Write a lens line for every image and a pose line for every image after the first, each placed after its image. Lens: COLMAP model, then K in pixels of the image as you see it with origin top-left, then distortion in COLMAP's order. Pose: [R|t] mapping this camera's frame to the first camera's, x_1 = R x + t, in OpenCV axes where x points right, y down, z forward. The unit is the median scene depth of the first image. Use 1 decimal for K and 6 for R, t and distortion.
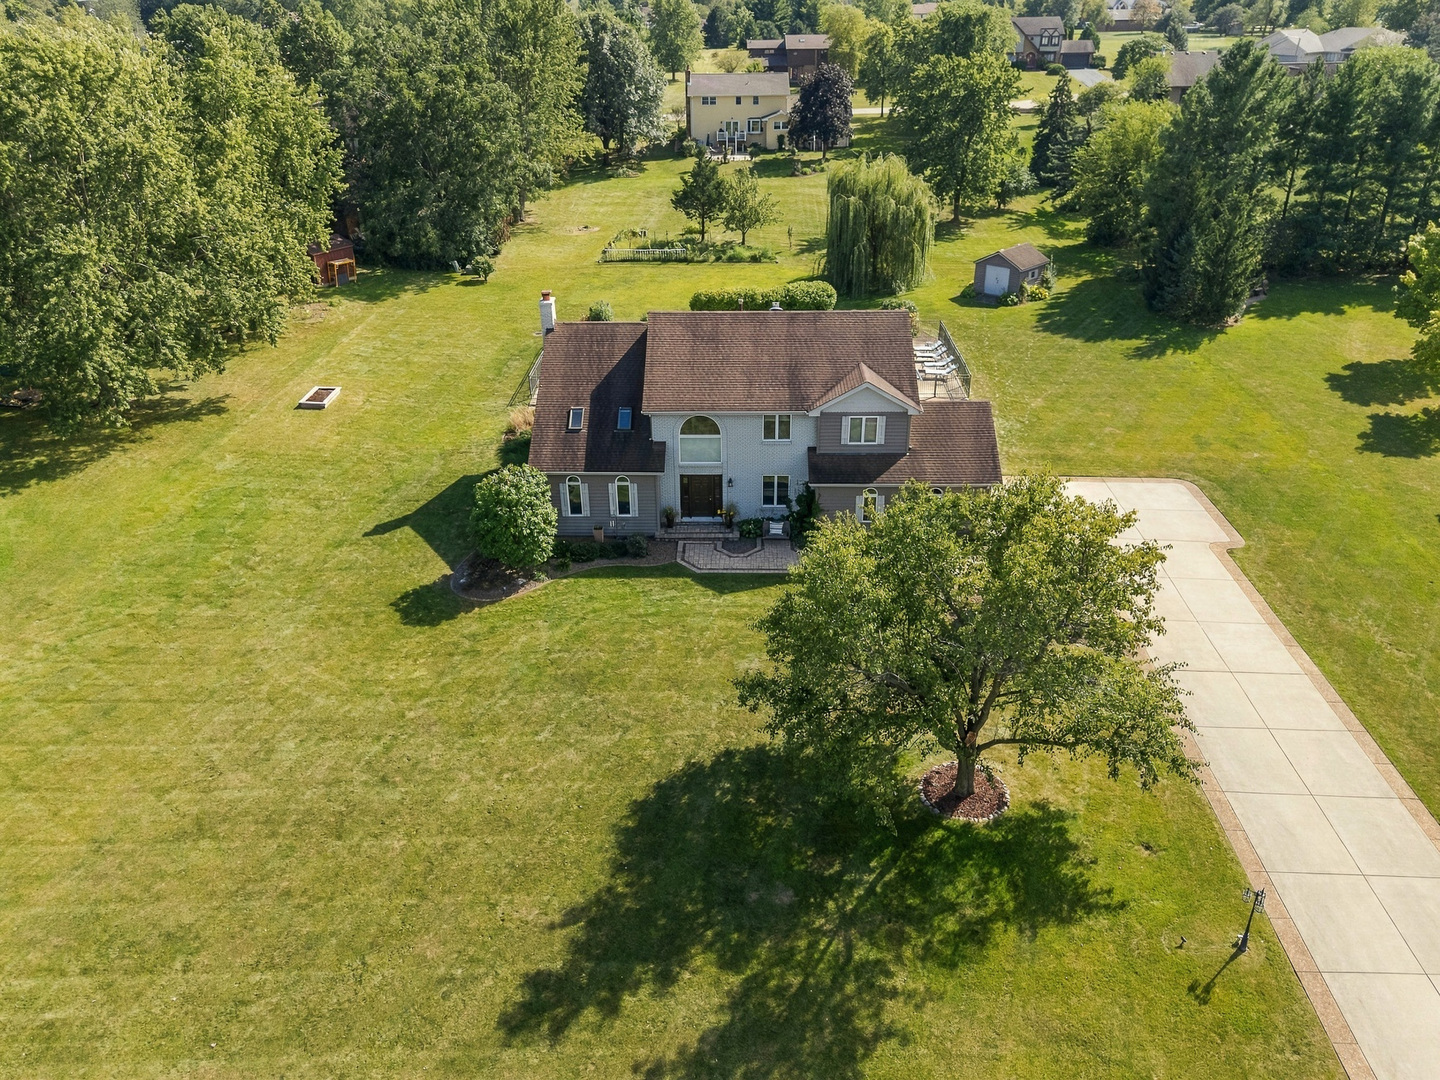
lens RADIAL K [[1060.5, 0, 719.9], [0, 1060.5, 543.0], [0, 0, 1]] dist [0.069755, -0.067628]
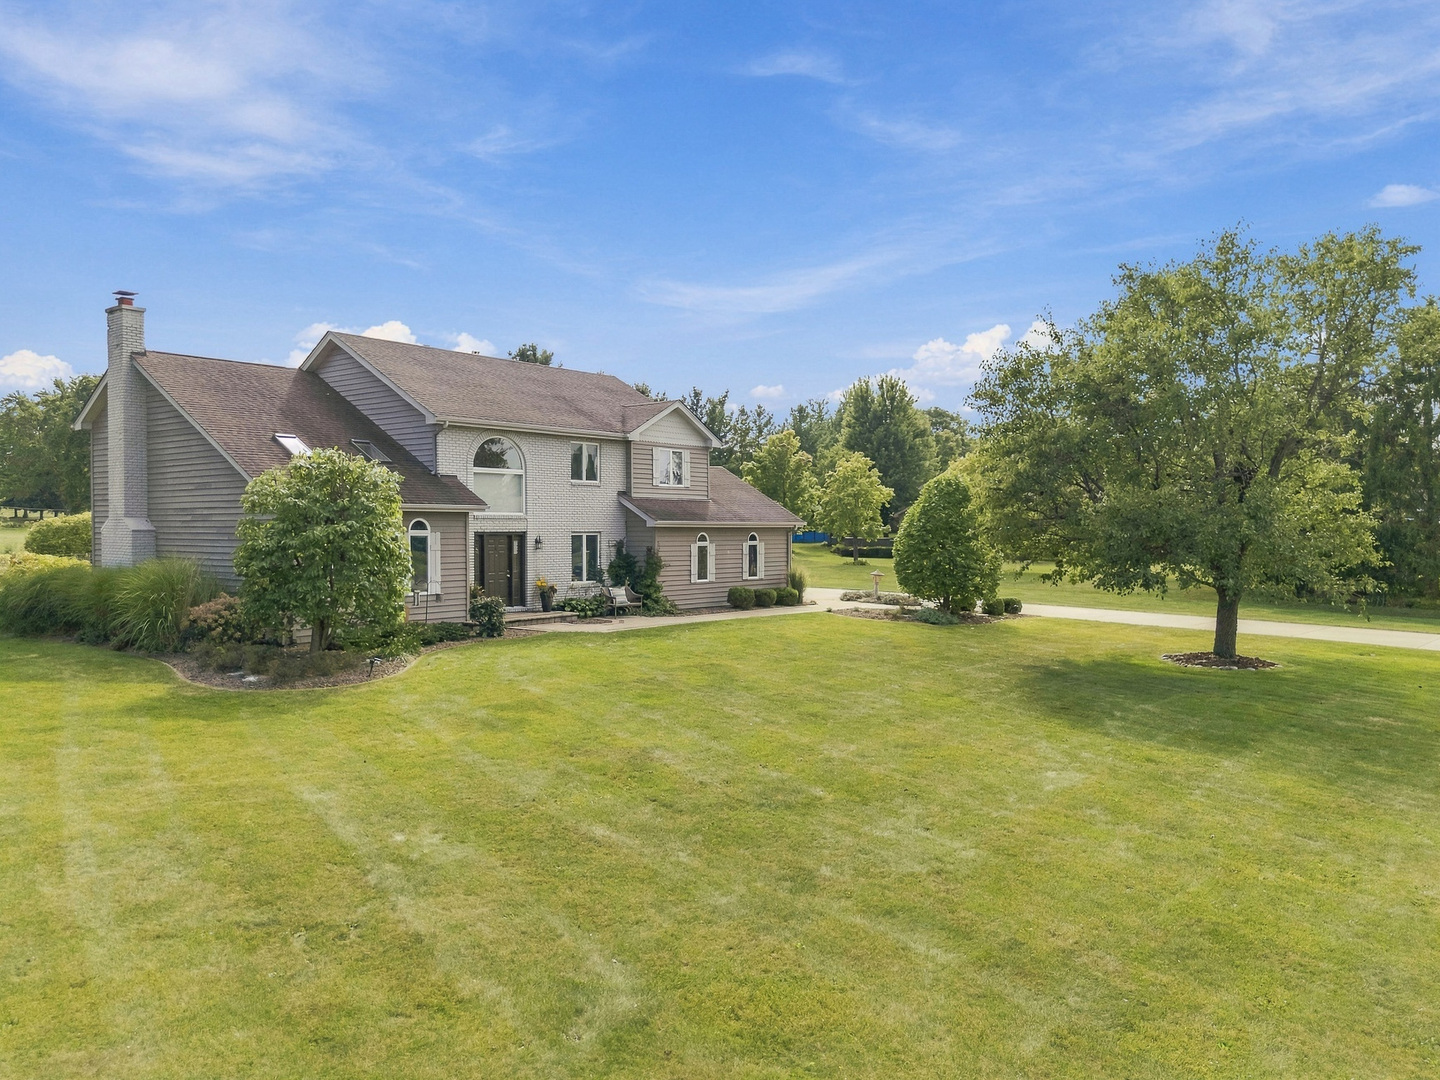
lens RADIAL K [[1060.5, 0, 722.4], [0, 1060.5, 541.5], [0, 0, 1]] dist [0.069755, -0.067628]
pose [[0.617563, -0.000242, 0.786521, -0.446546], [0.354970, 0.892449, -0.278442, 0.169513], [-0.701863, 0.451147, 0.551230, 0.546563]]
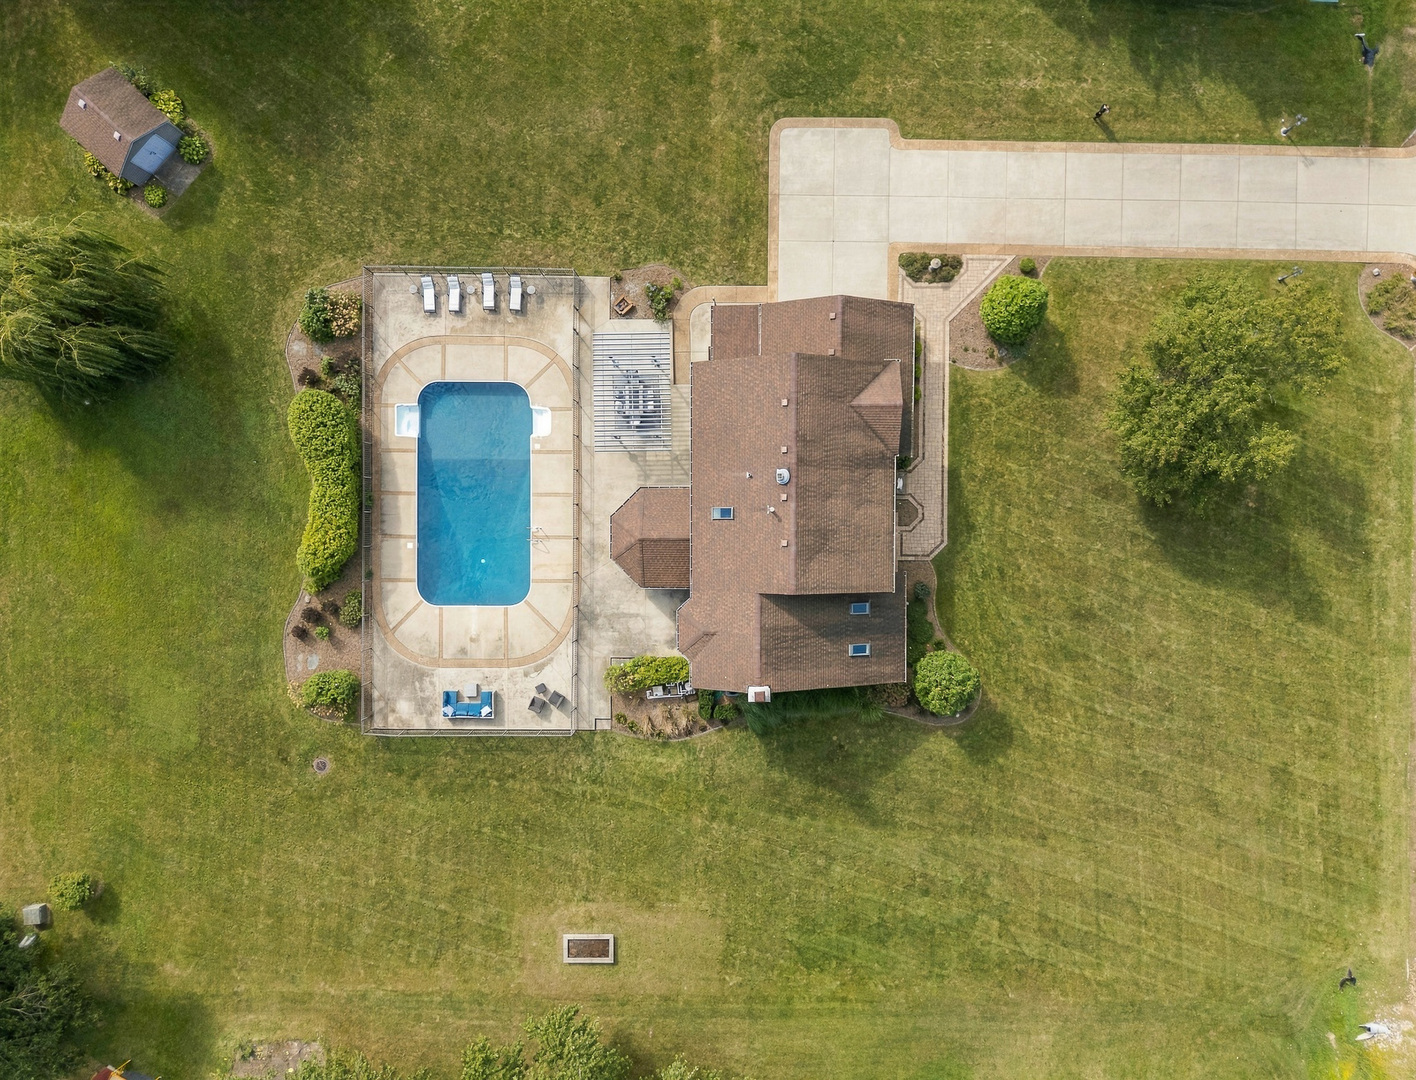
lens RADIAL K [[1055.1, 0, 722.9], [0, 1055.1, 540.2], [0, 0, 1]] dist [0.058890, -0.051647]
pose [[-0.018319, -0.999825, -0.003888, -0.005788], [0.471672, -0.012071, 0.881691, -1.222920], [-0.881584, 0.014318, 0.471811, 0.581608]]
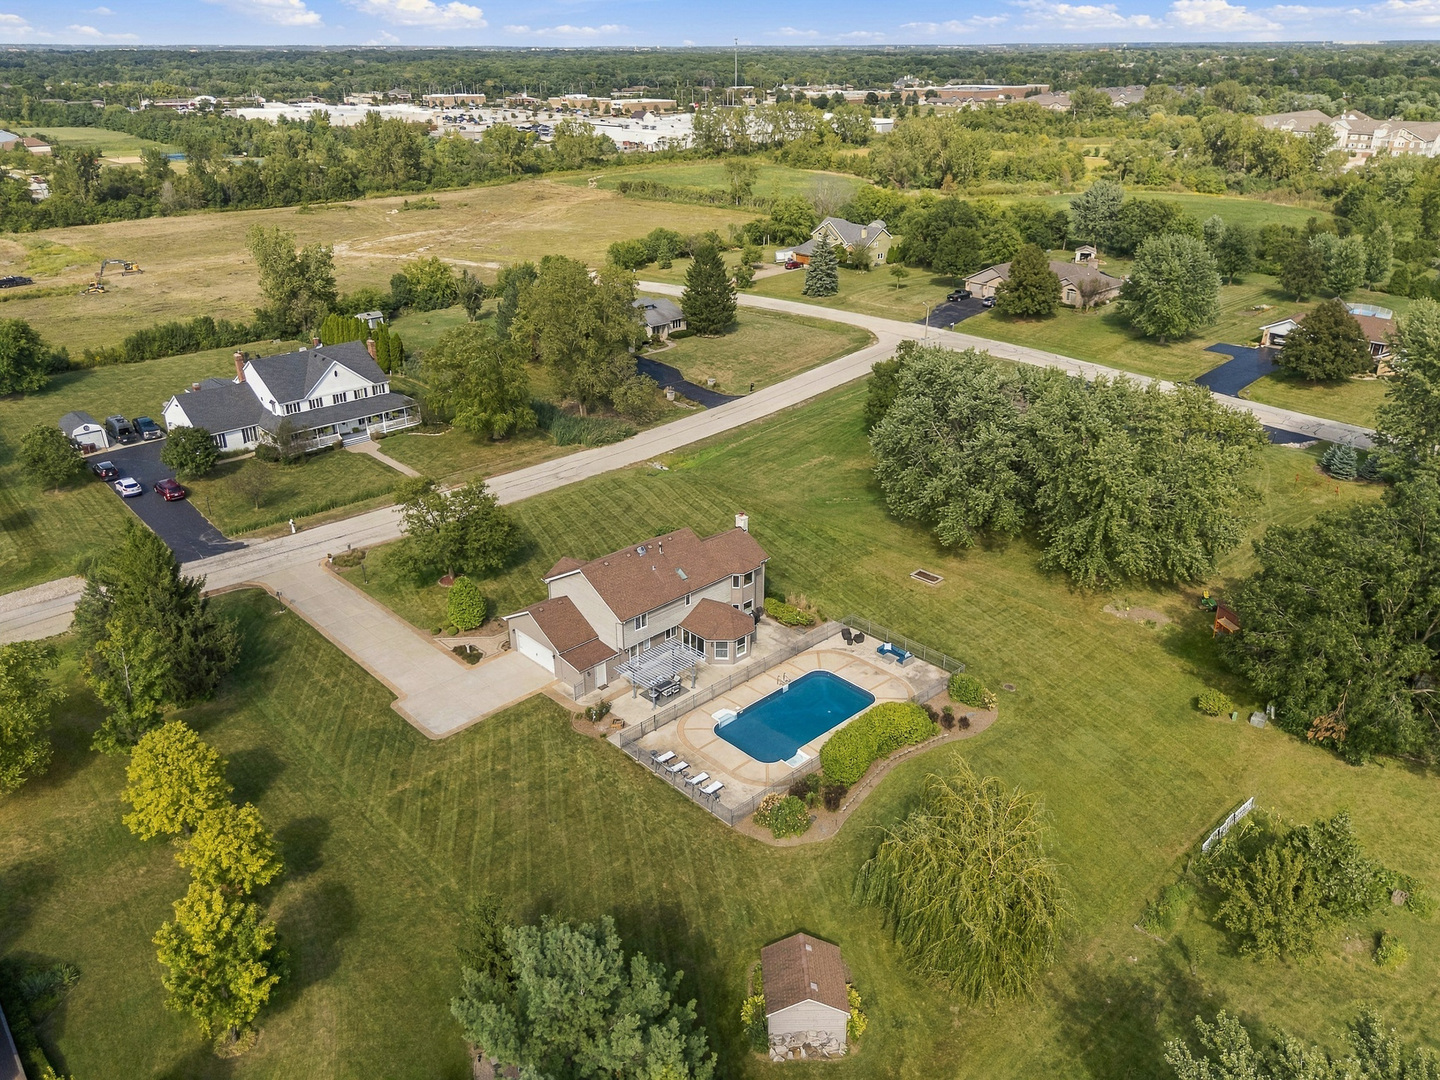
lens RADIAL K [[1060.5, 0, 716.7], [0, 1060.5, 541.3], [0, 0, 1]] dist [0.069755, -0.067628]
pose [[-0.709509, 0.307358, -0.634135, 1.144696], [-0.312242, 0.669598, 0.673902, -1.545751], [0.631745, 0.676143, -0.379116, 1.826442]]
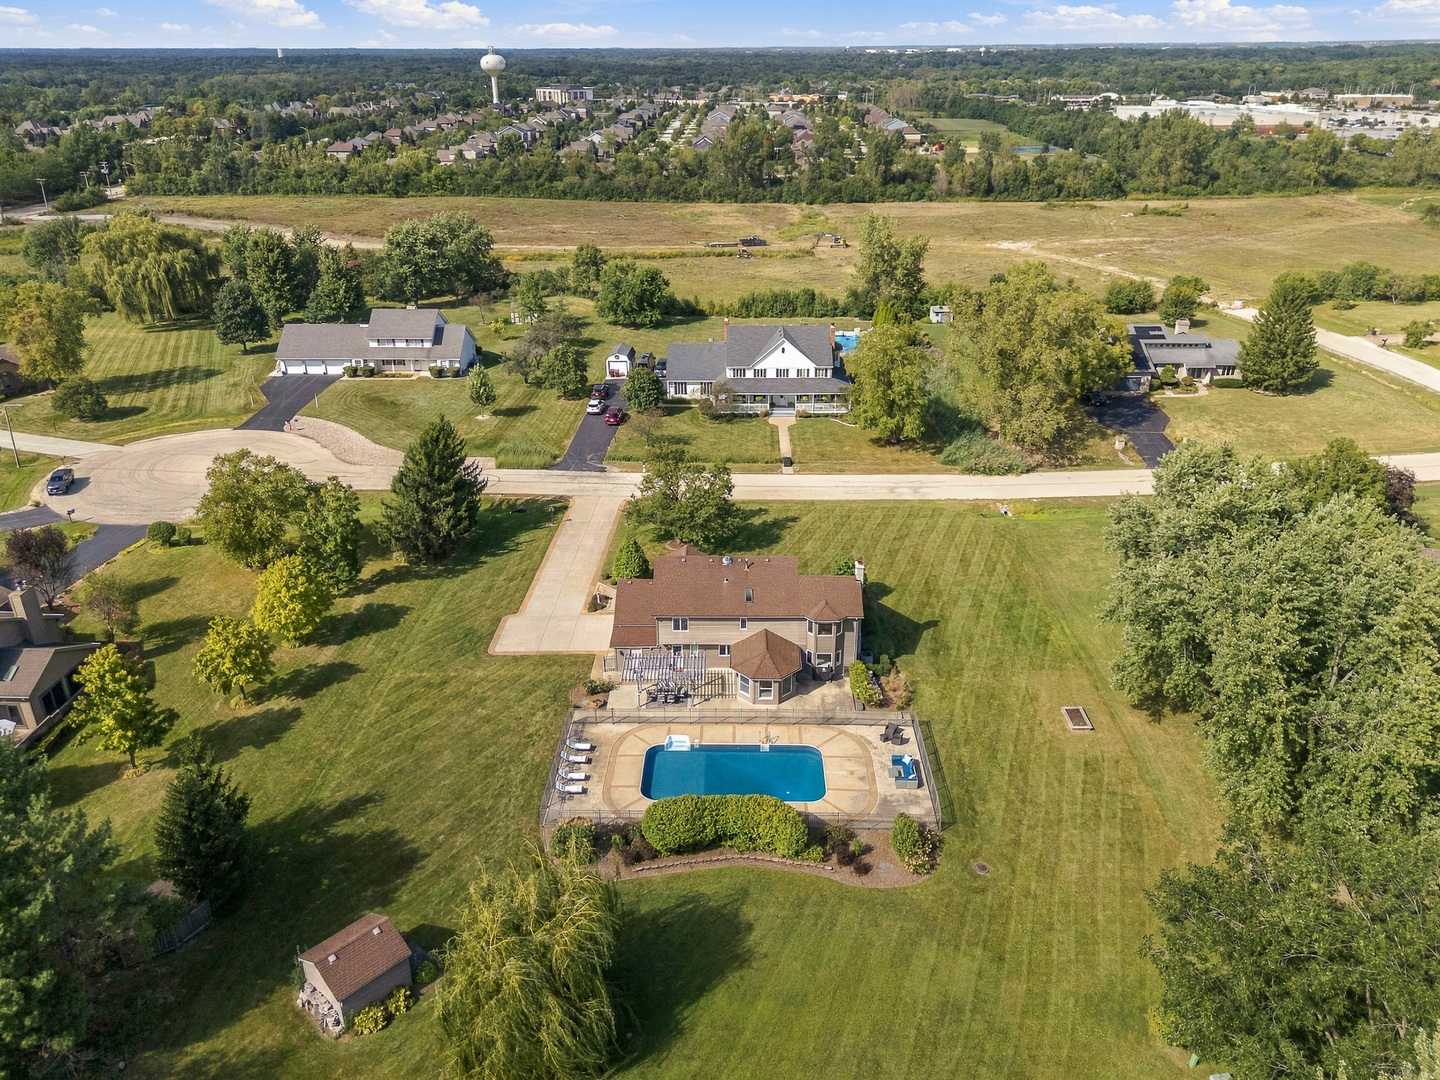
lens RADIAL K [[1060.5, 0, 720.5], [0, 1060.5, 535.9], [0, 0, 1]] dist [0.069755, -0.067628]
pose [[-0.999873, 0.014798, 0.005956, 0.054914], [0.013850, 0.620035, 0.784452, -1.701871], [0.007915, 0.784435, -0.620161, 2.151258]]
